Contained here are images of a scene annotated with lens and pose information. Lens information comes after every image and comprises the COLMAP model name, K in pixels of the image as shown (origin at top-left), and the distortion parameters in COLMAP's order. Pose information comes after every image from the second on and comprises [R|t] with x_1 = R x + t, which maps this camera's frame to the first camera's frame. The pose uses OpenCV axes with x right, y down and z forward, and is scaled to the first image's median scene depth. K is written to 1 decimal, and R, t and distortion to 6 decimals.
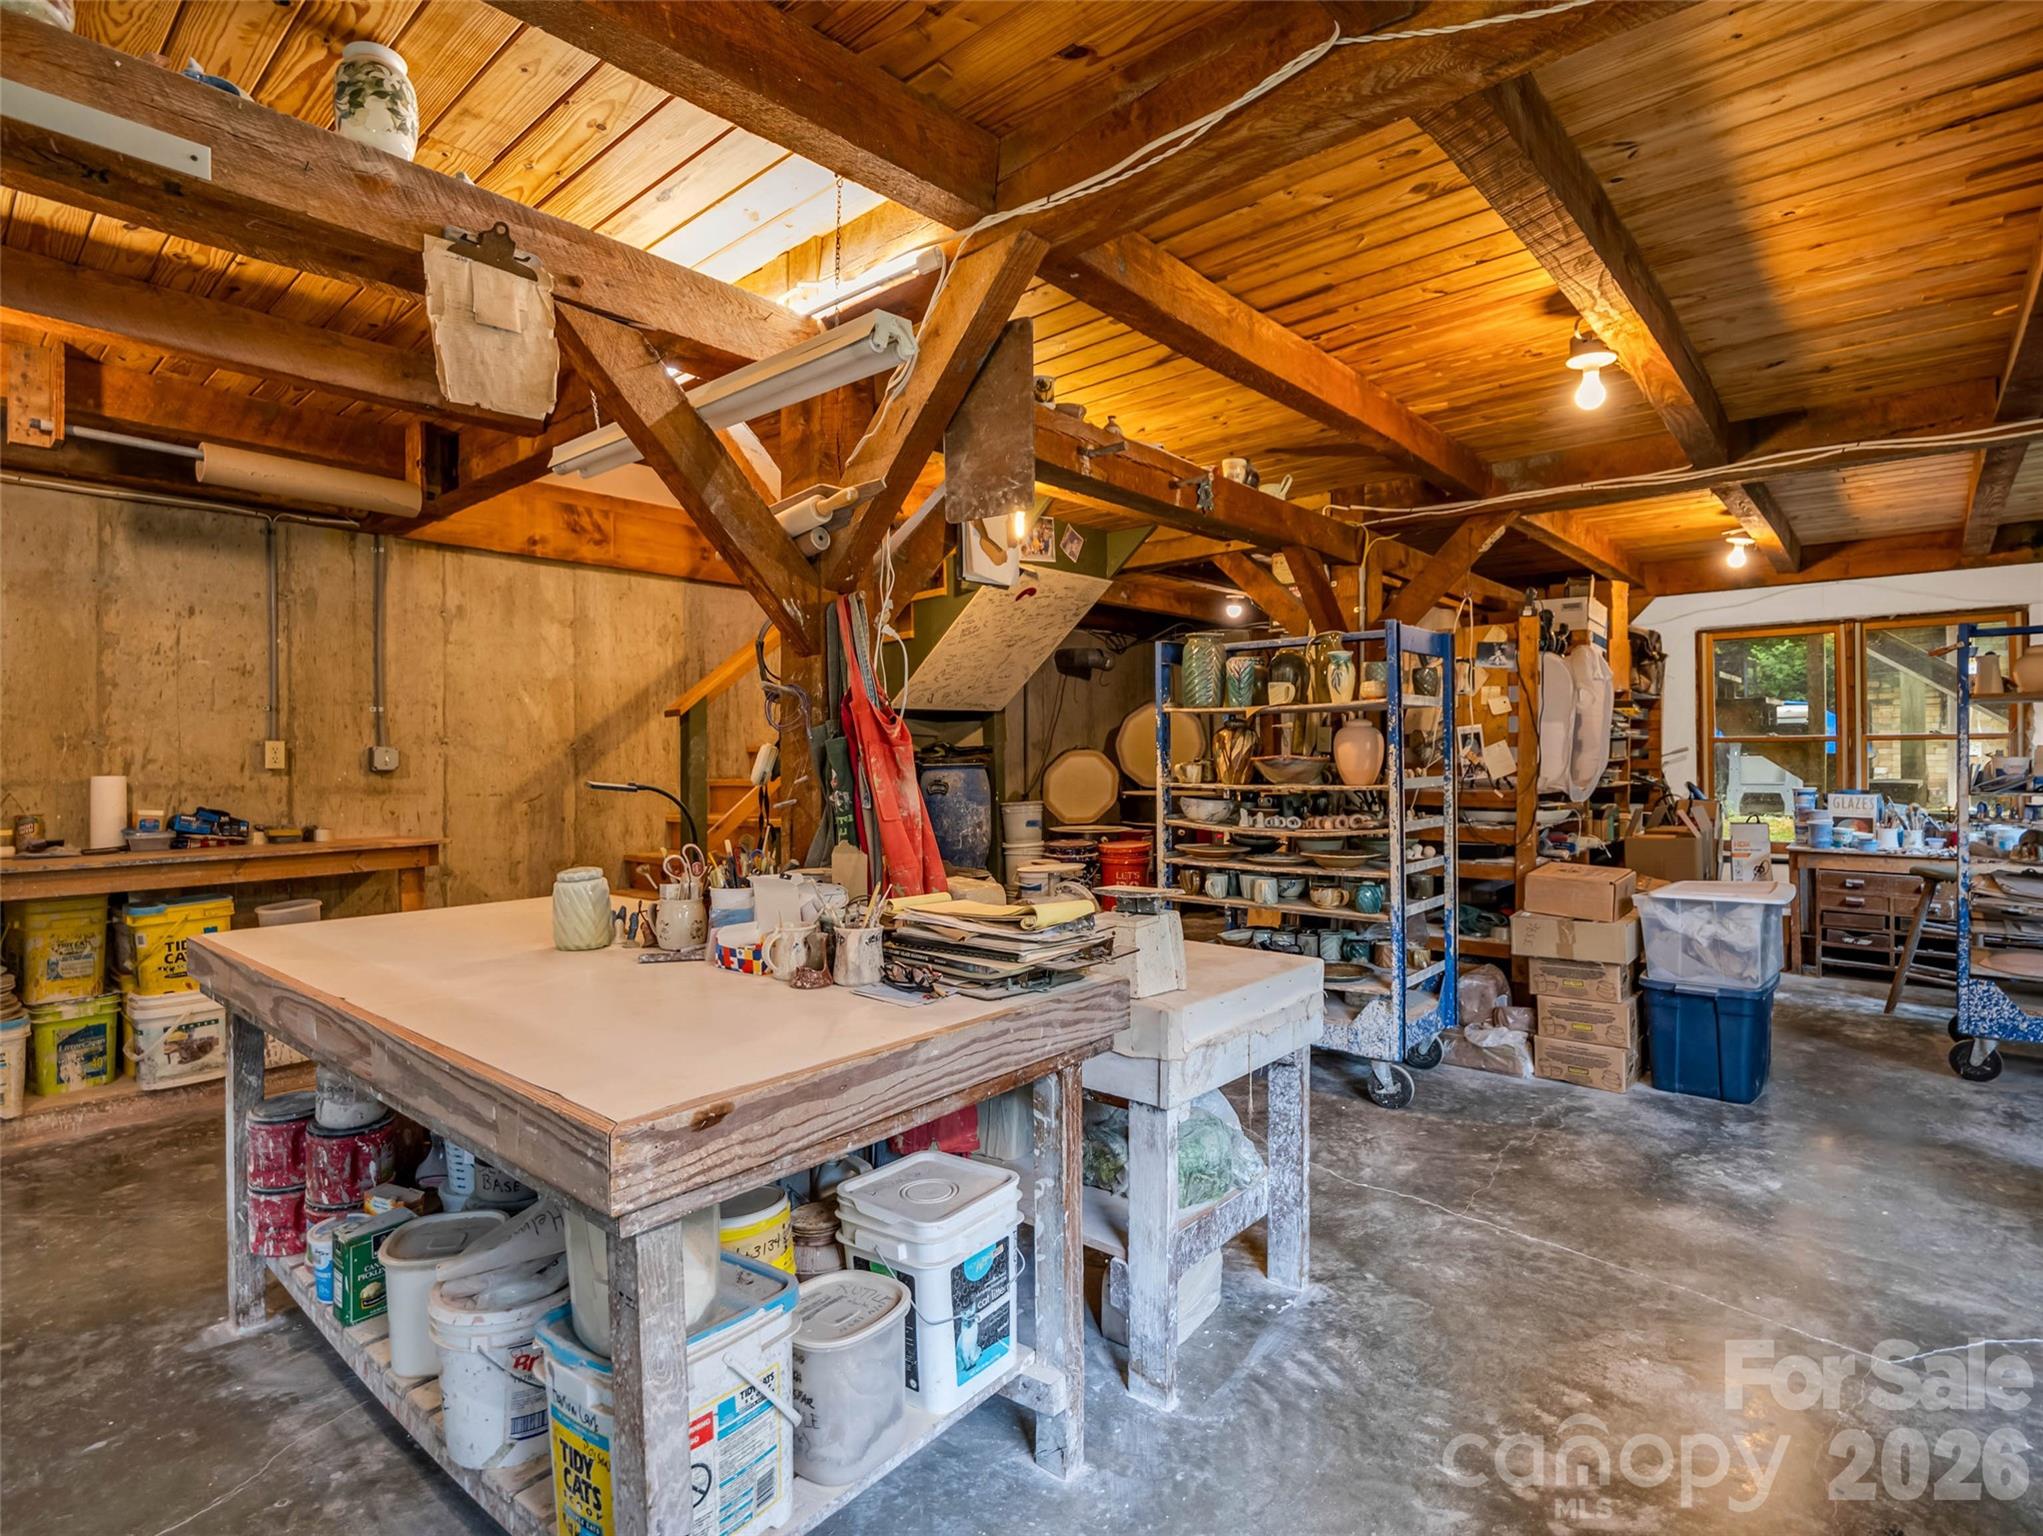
lens RADIAL K [[1037.5, 0, 1014.6], [0, 1037.5, 763.7], [0, 0, 1]] dist [-0.006171, -0.000618]
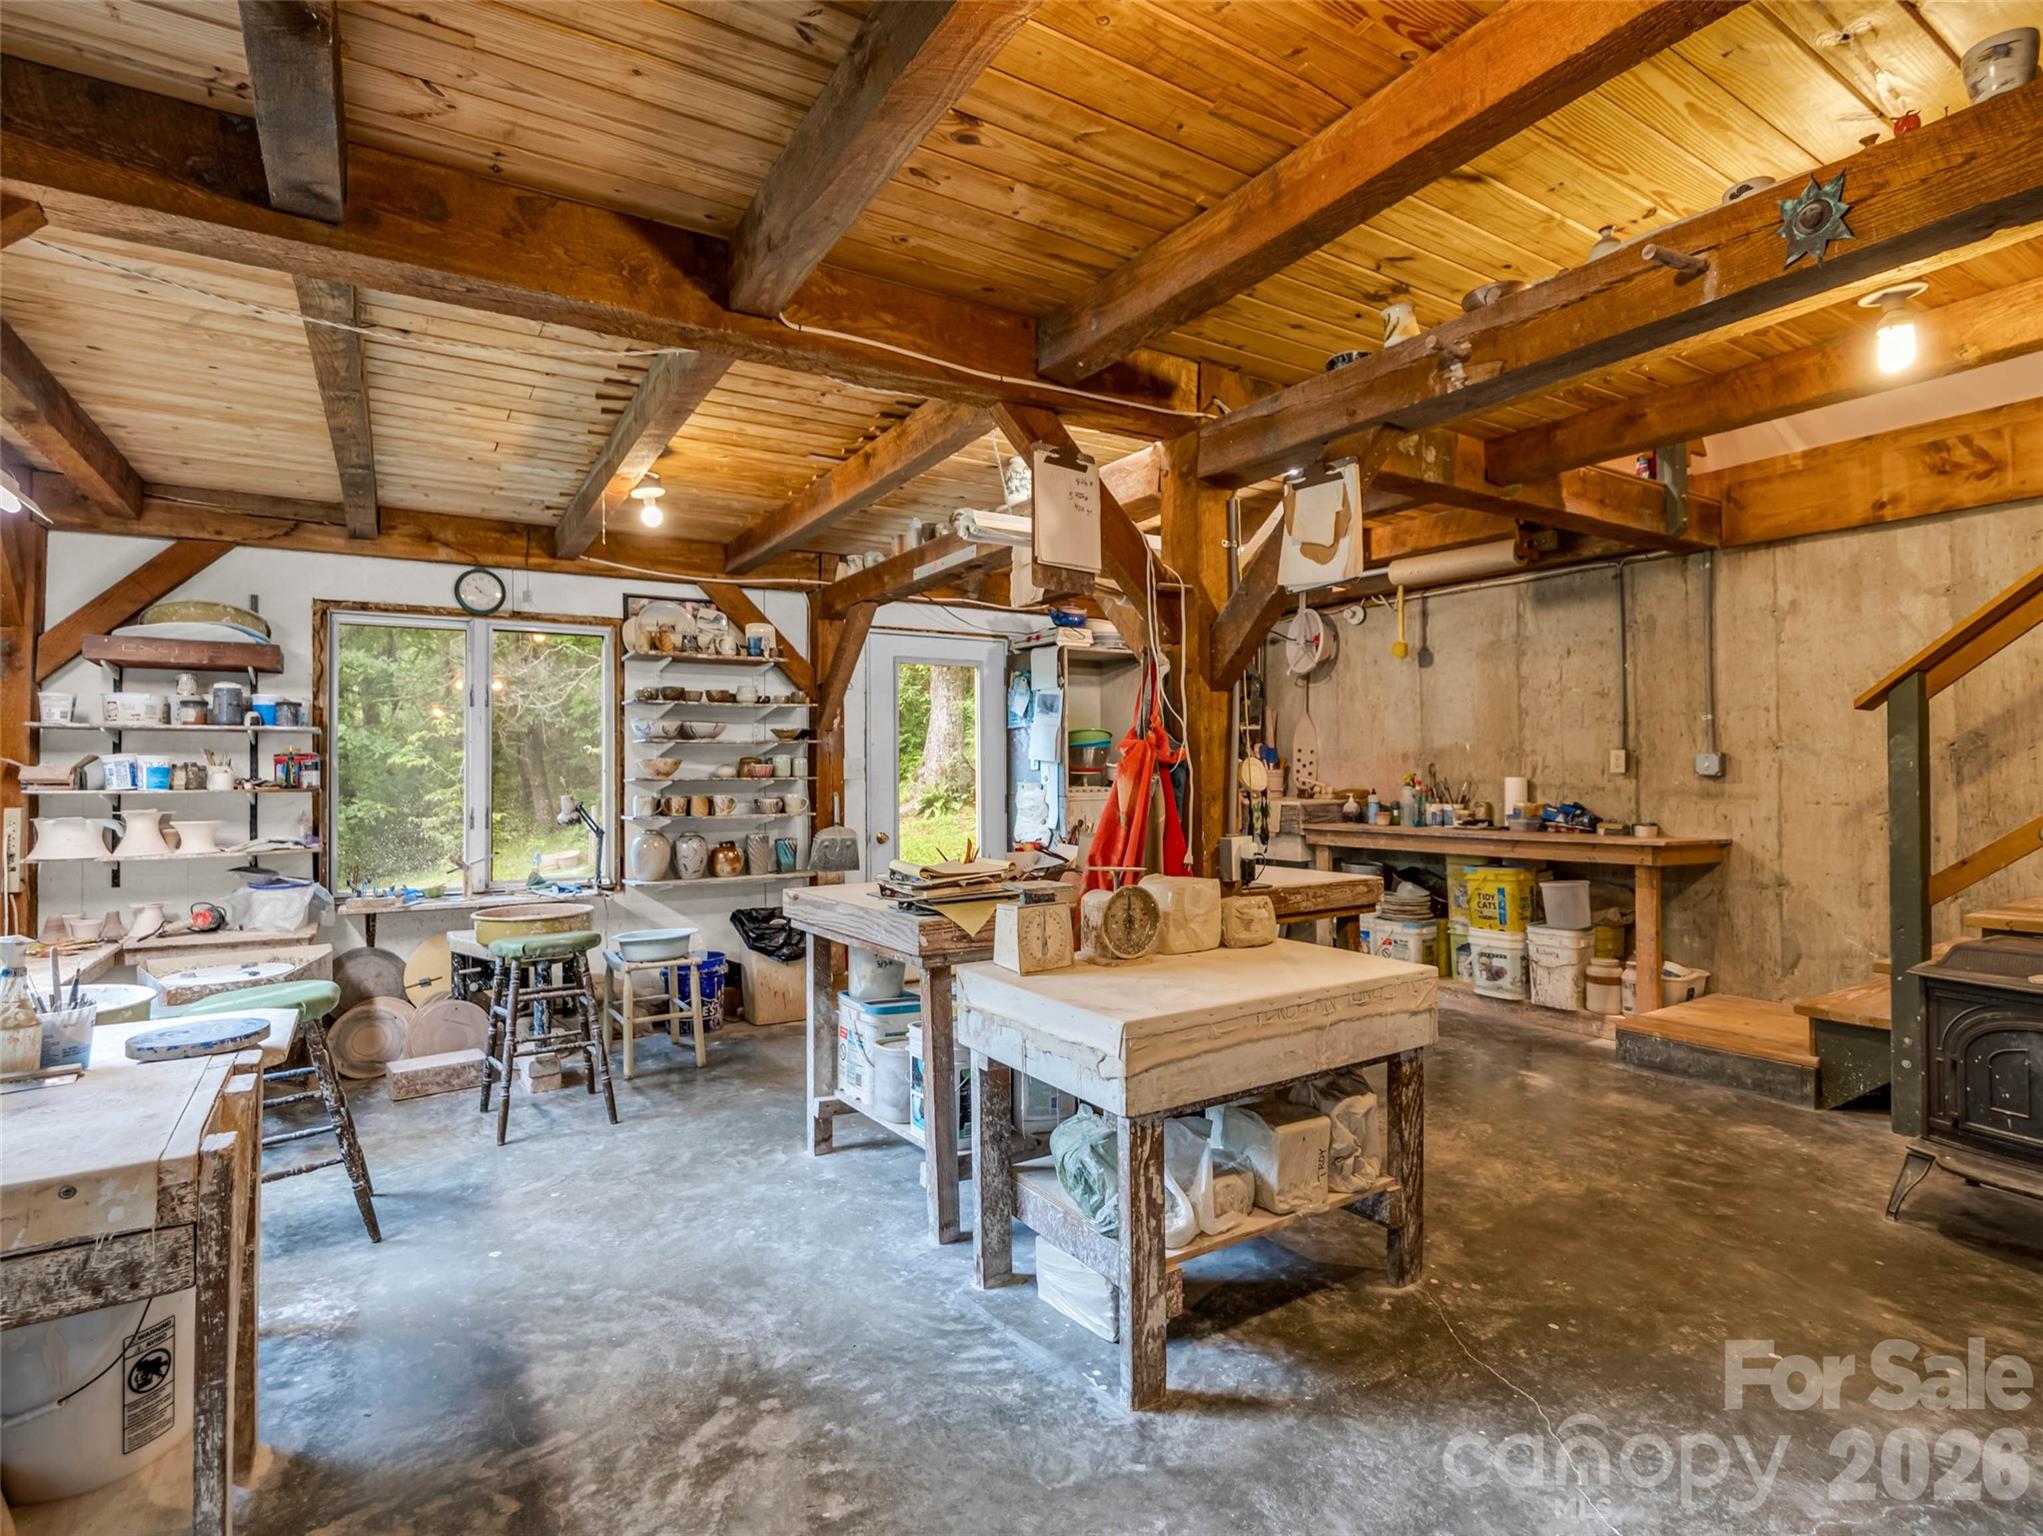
lens RADIAL K [[1037.5, 0, 1012.1], [0, 1037.5, 766.2], [0, 0, 1]] dist [-0.006171, -0.000618]
pose [[-0.276399, 0.001635, -0.961042, 0.627487], [0.004804, 0.999988, 0.000319, -0.006798], [0.961031, -0.004528, -0.276404, 0.645747]]
